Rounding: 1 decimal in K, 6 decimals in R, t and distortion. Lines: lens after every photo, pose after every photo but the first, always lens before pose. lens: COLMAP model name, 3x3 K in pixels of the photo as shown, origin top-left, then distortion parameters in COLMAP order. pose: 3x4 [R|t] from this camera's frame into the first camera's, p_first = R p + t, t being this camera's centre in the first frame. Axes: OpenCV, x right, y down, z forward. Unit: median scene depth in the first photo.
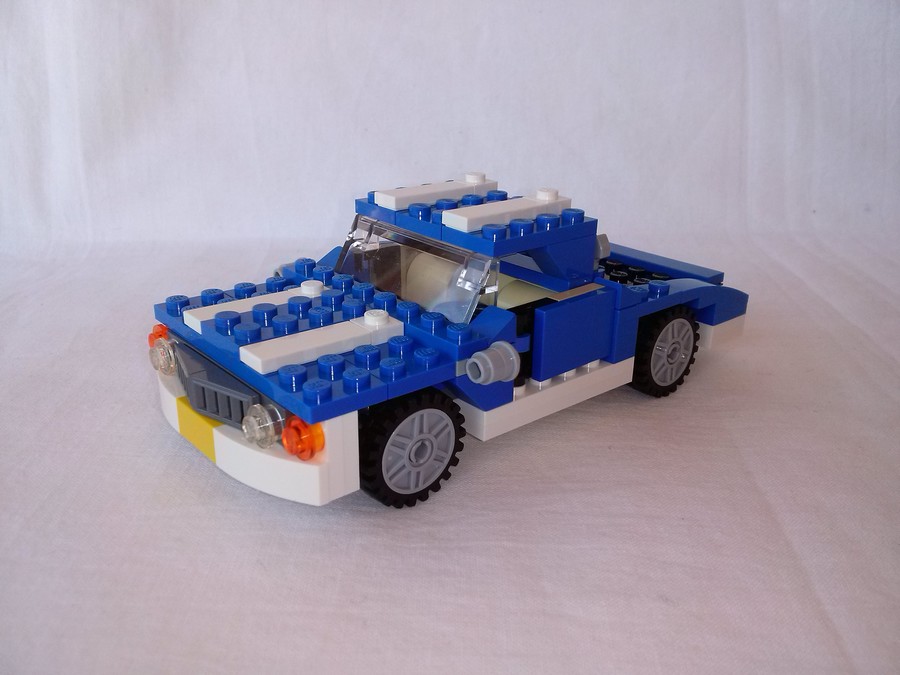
lens RADIAL K [[786.0, 0, 461.3], [0, 786.0, 345.1], [0, 0, 1]] dist [-0.020647, -0.068546]
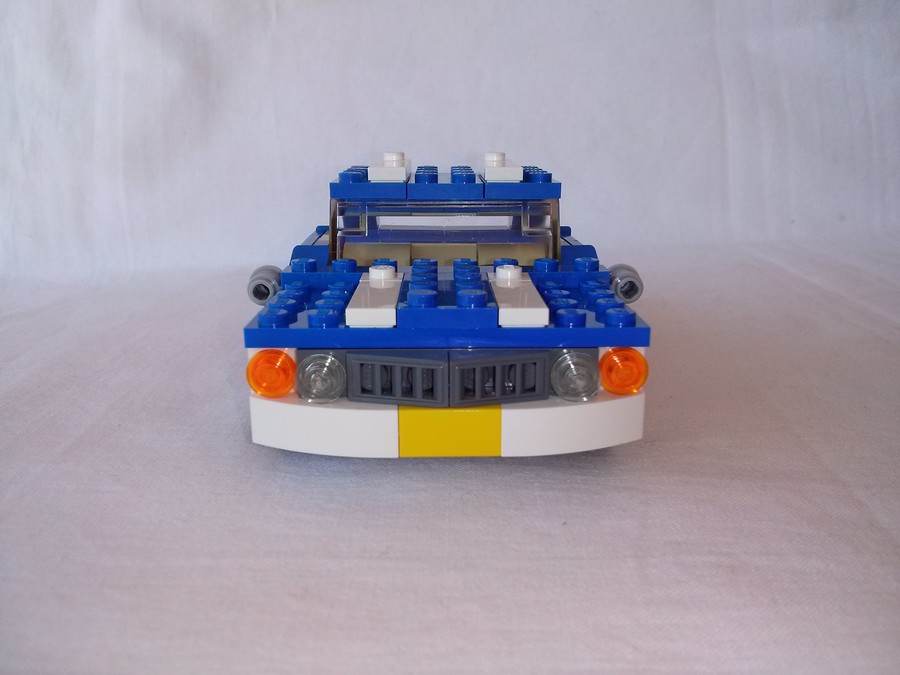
lens RADIAL K [[786.0, 0, 451.6], [0, 786.0, 341.9], [0, 0, 1]] dist [-0.020647, -0.068546]
pose [[0.999583, -0.024995, -0.014465, -0.014291], [0.022962, 0.991662, -0.126803, 0.123157], [0.017513, 0.126418, 0.991822, -0.069860]]
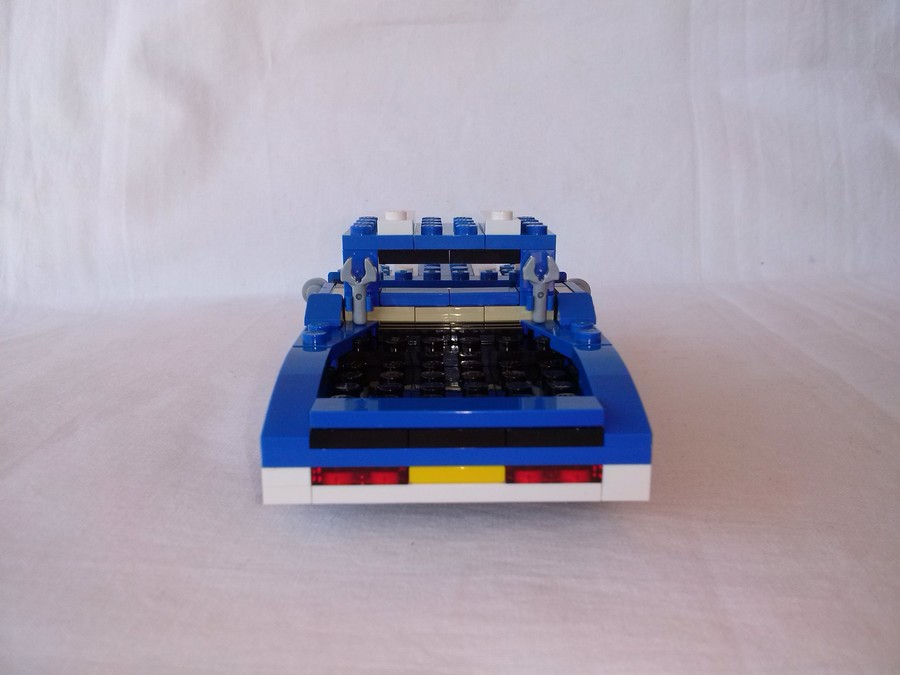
lens RADIAL K [[786.0, 0, 446.5], [0, 786.0, 333.8], [0, 0, 1]] dist [-0.020647, -0.068546]
pose [[0.998116, -0.007447, -0.060900, 0.067691], [-0.003341, 0.984536, -0.175150, 0.125762], [0.061262, 0.175024, 0.982656, -0.110075]]
